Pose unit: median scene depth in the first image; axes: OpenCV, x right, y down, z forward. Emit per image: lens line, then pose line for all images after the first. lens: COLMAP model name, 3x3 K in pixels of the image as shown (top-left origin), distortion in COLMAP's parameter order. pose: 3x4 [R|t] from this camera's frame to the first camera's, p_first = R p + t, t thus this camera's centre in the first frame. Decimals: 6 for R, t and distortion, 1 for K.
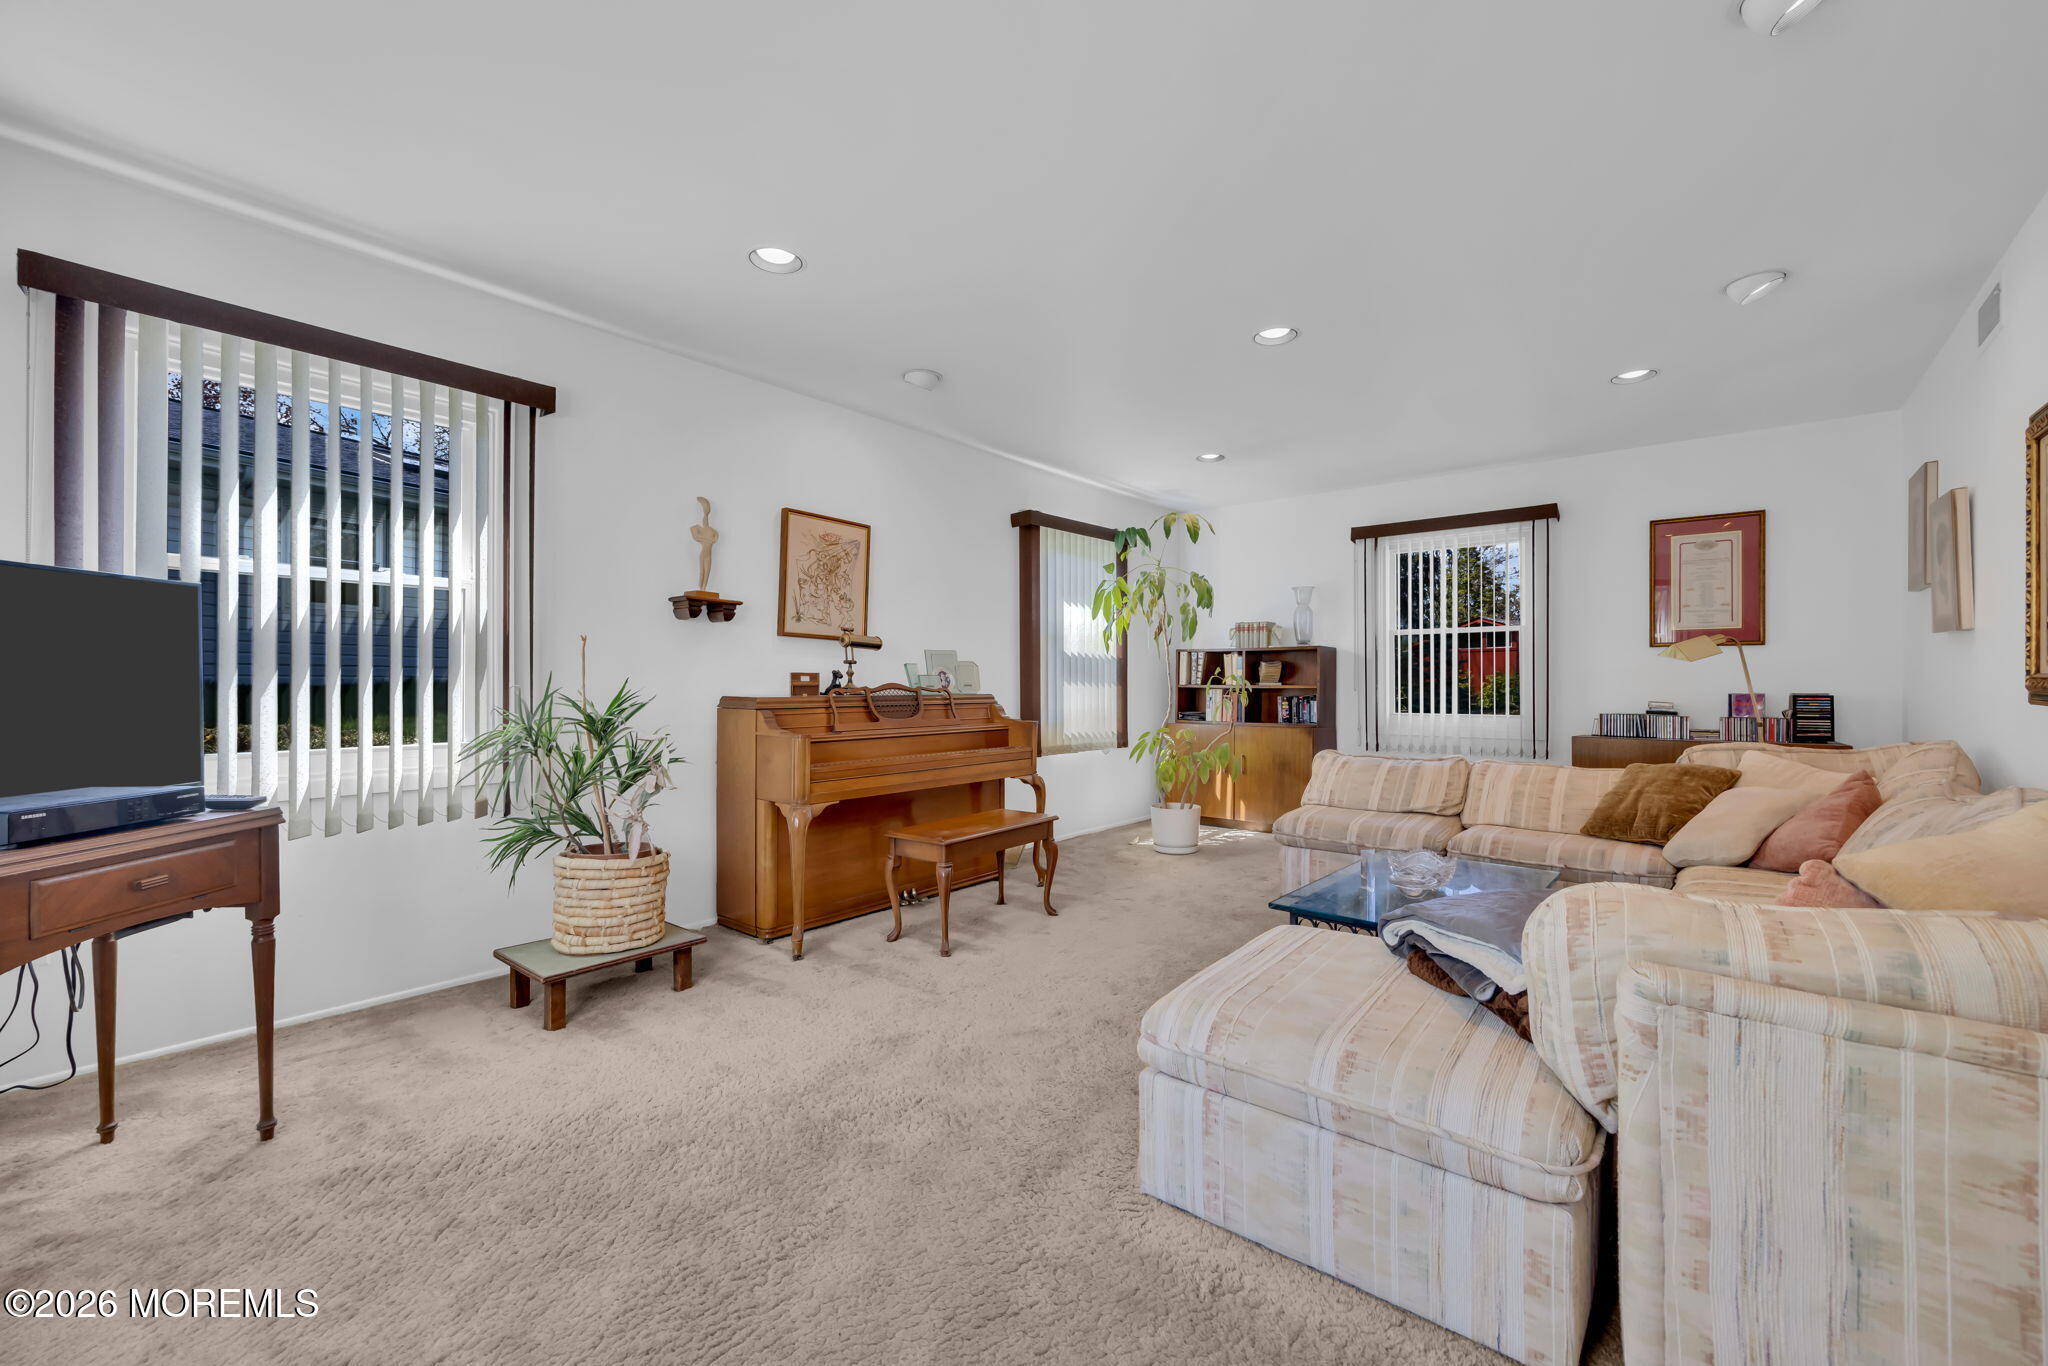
lens RADIAL K [[821.8, 0, 1040.3], [0, 821.8, 680.8], [0, 0, 1]] dist [-0.002656, 0.000639]
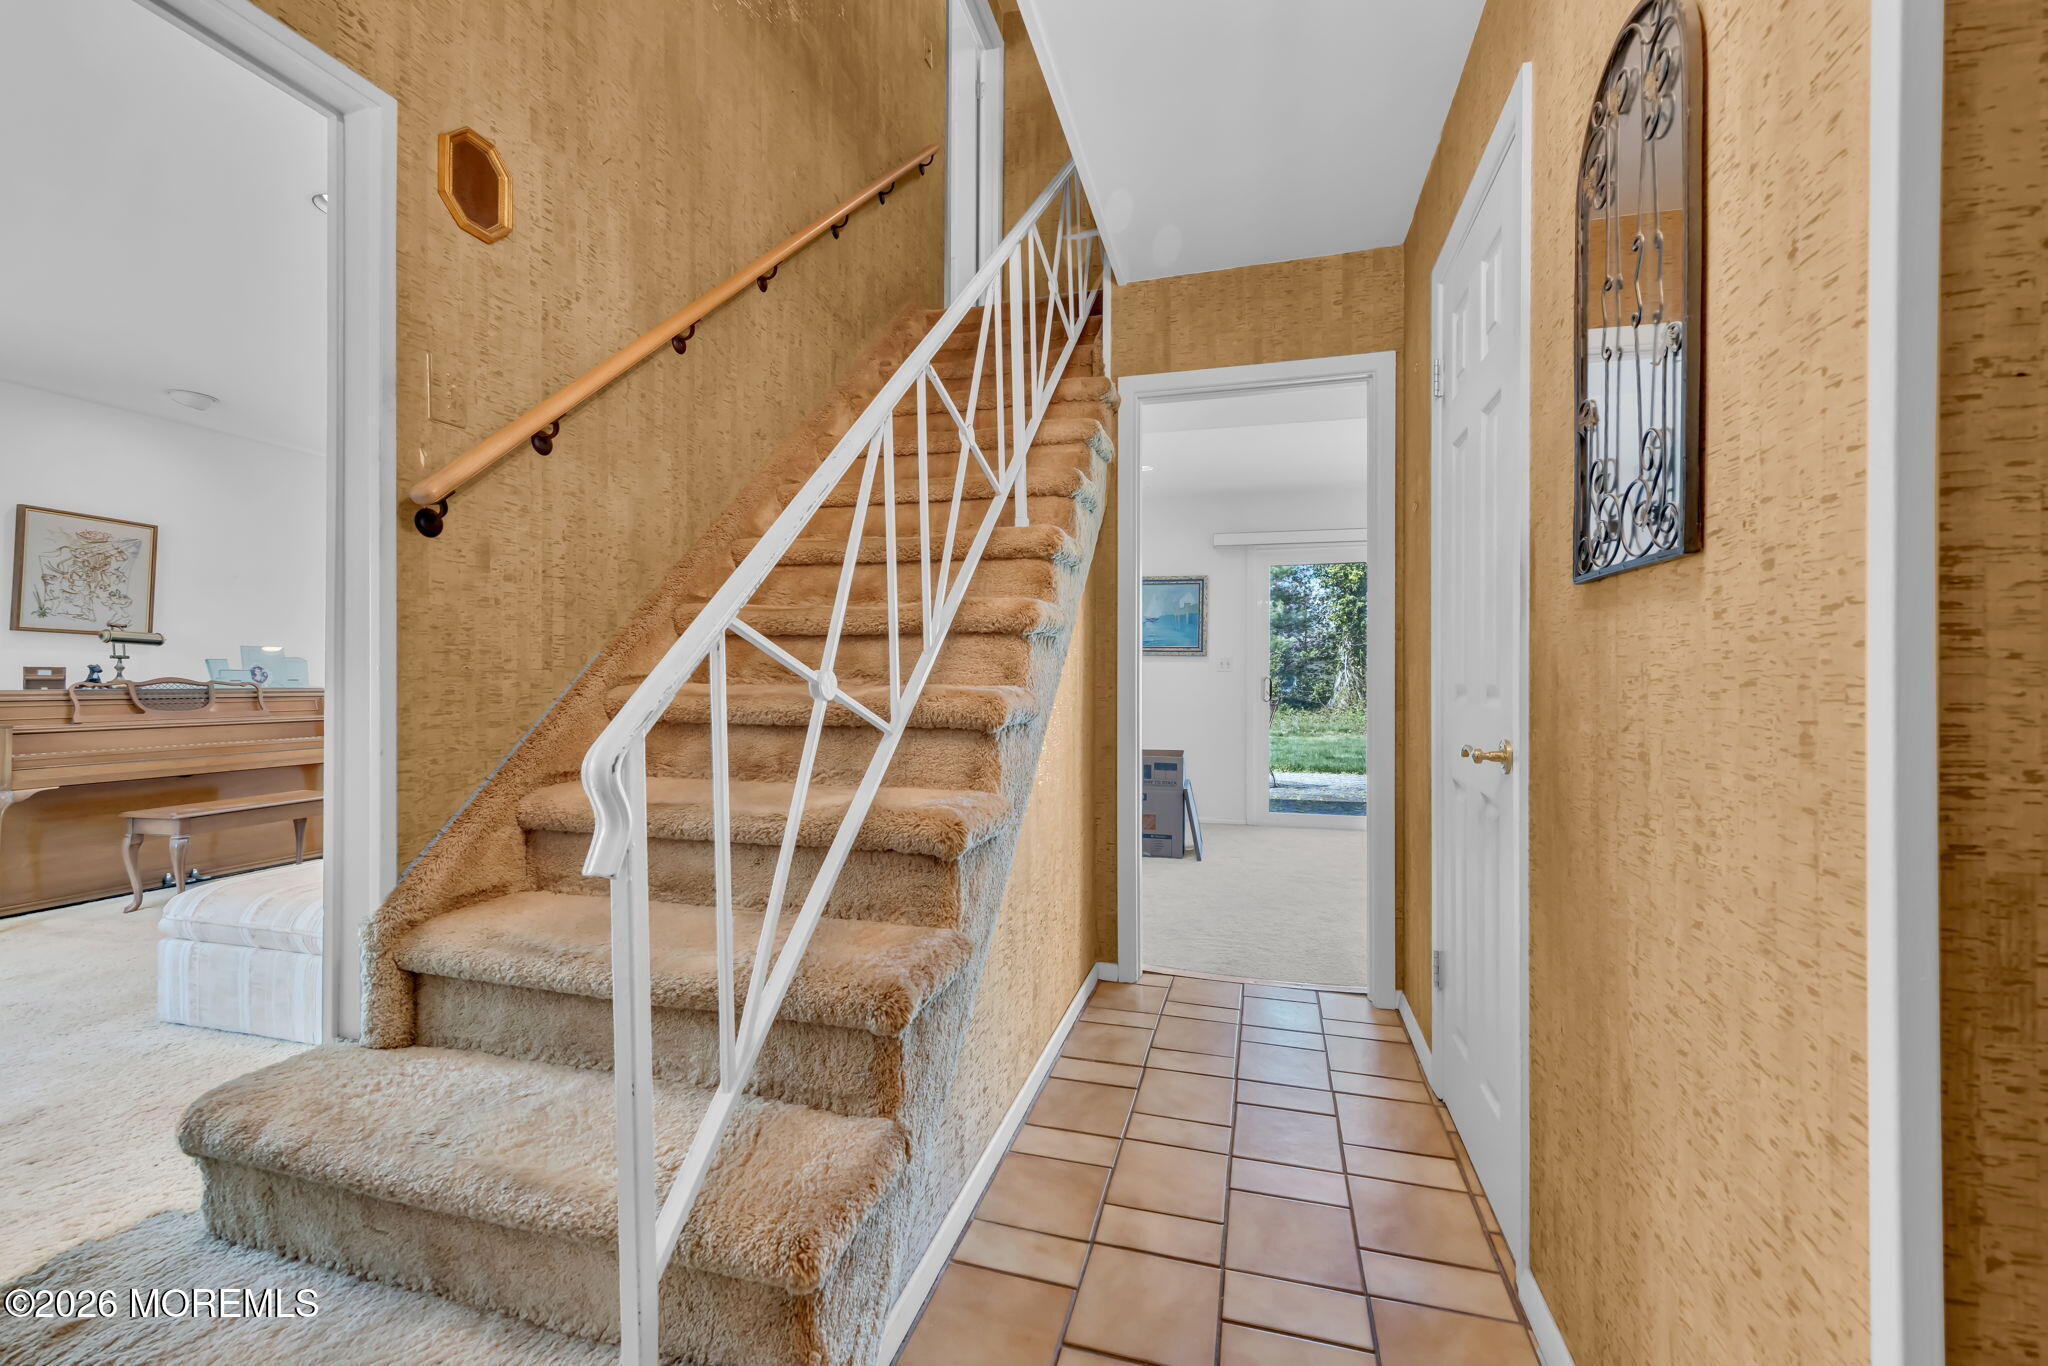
lens RADIAL K [[821.8, 0, 1030.5], [0, 821.8, 678.4], [0, 0, 1]] dist [-0.002656, 0.000639]
pose [[0.915284, 0.002268, 0.402802, 0.405038], [-0.001812, 0.999997, -0.001515, 0.003665], [-0.402805, 0.000657, 0.915286, -0.410471]]
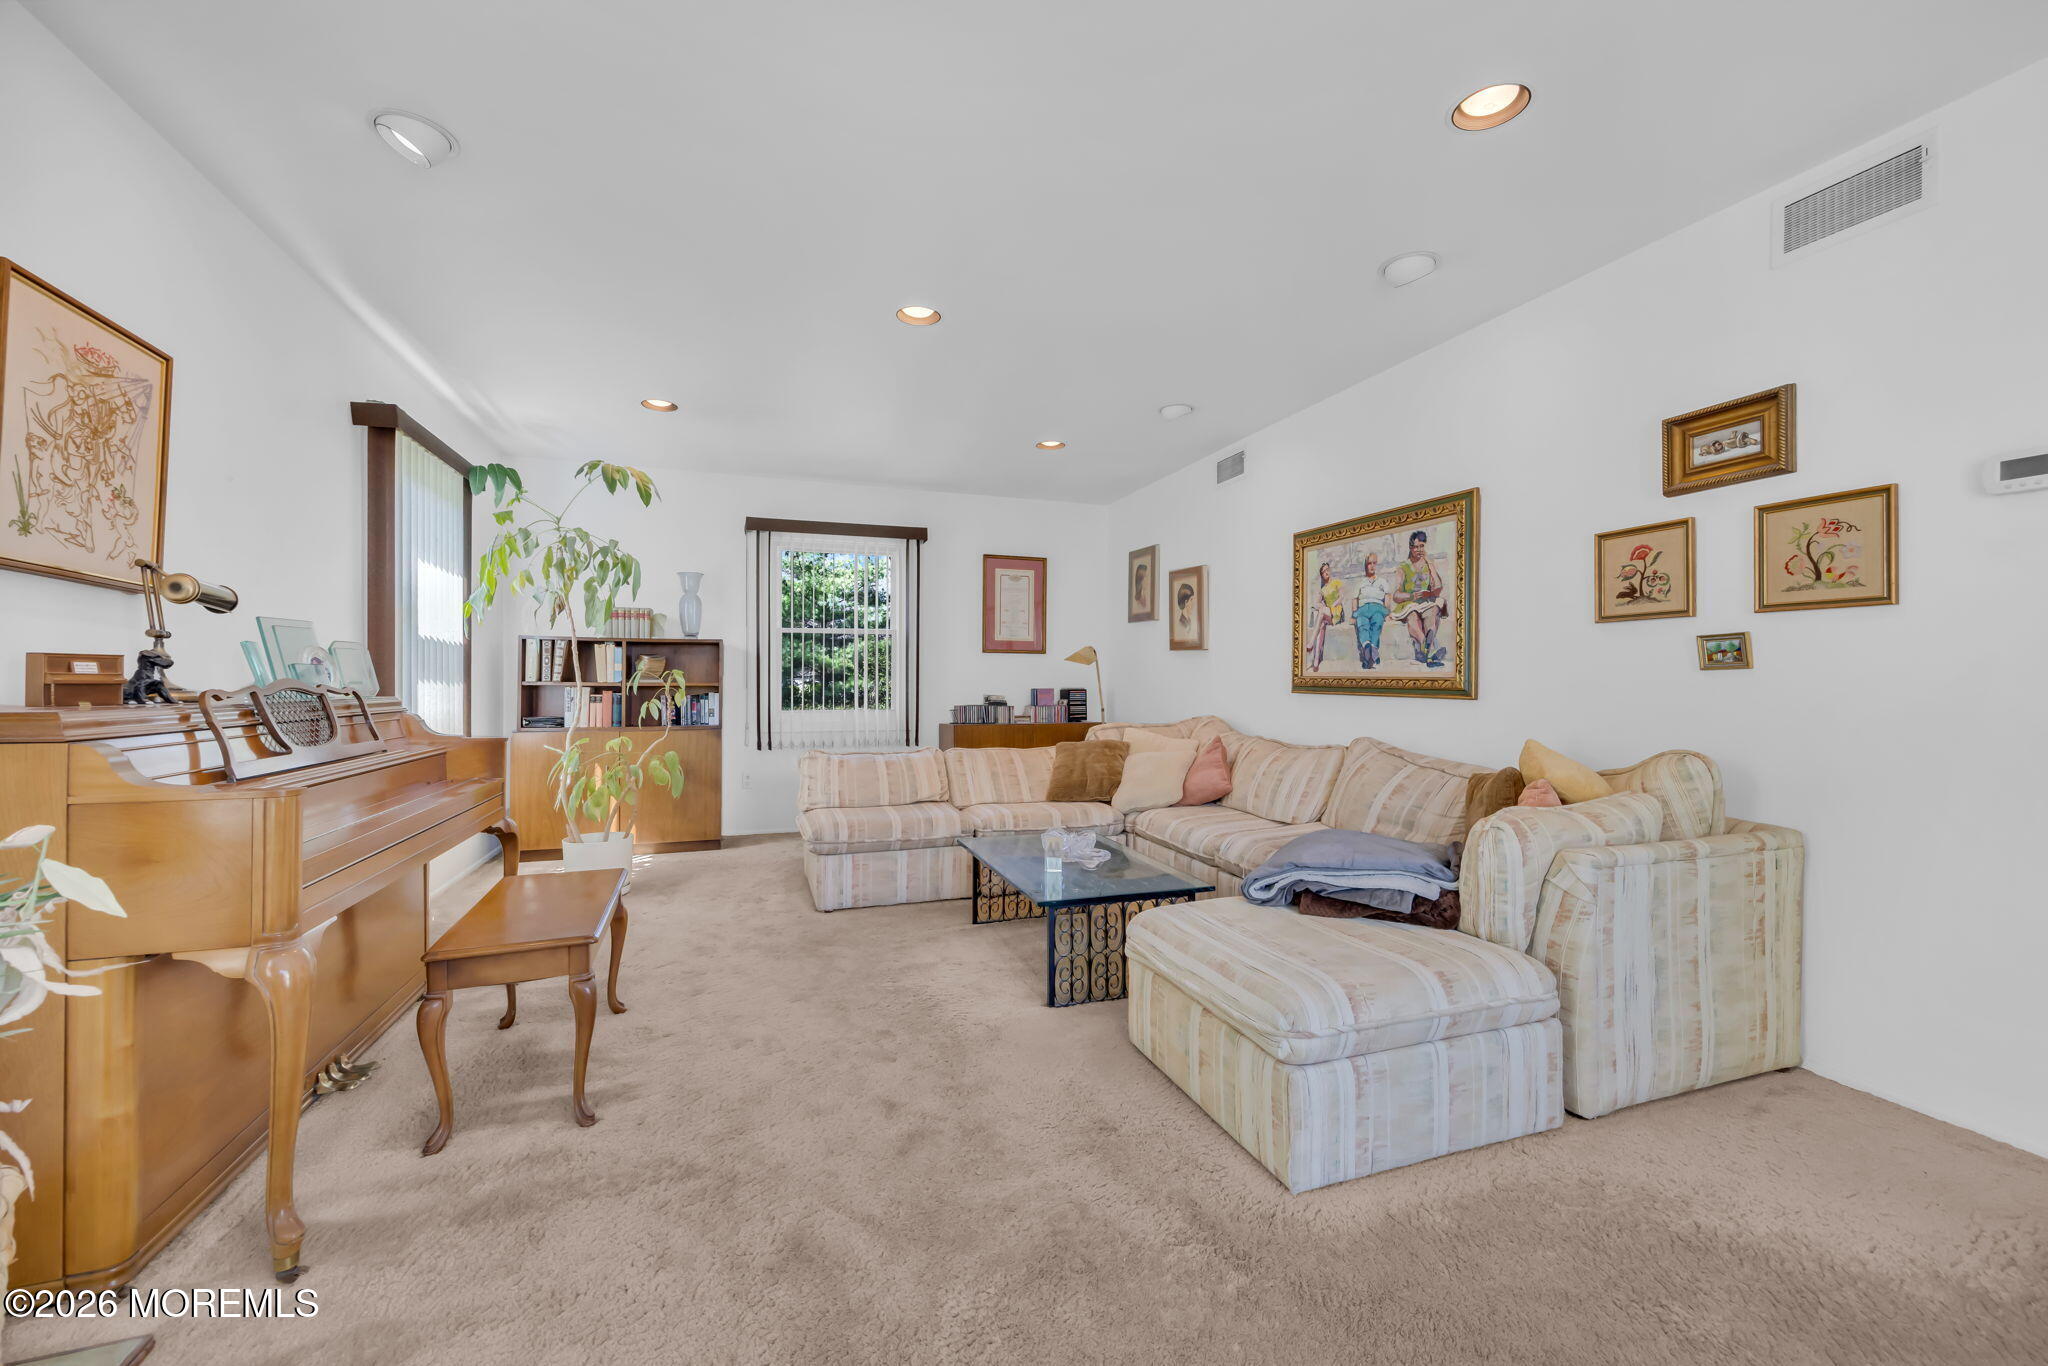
lens RADIAL K [[821.8, 0, 1033.6], [0, 821.8, 682.2], [0, 0, 1]] dist [-0.002656, 0.000639]
pose [[0.519745, 0.000334, 0.854321, -0.375241], [-0.005054, 0.999984, 0.002683, 0.001441], [-0.854306, -0.005712, 0.519738, 0.320493]]
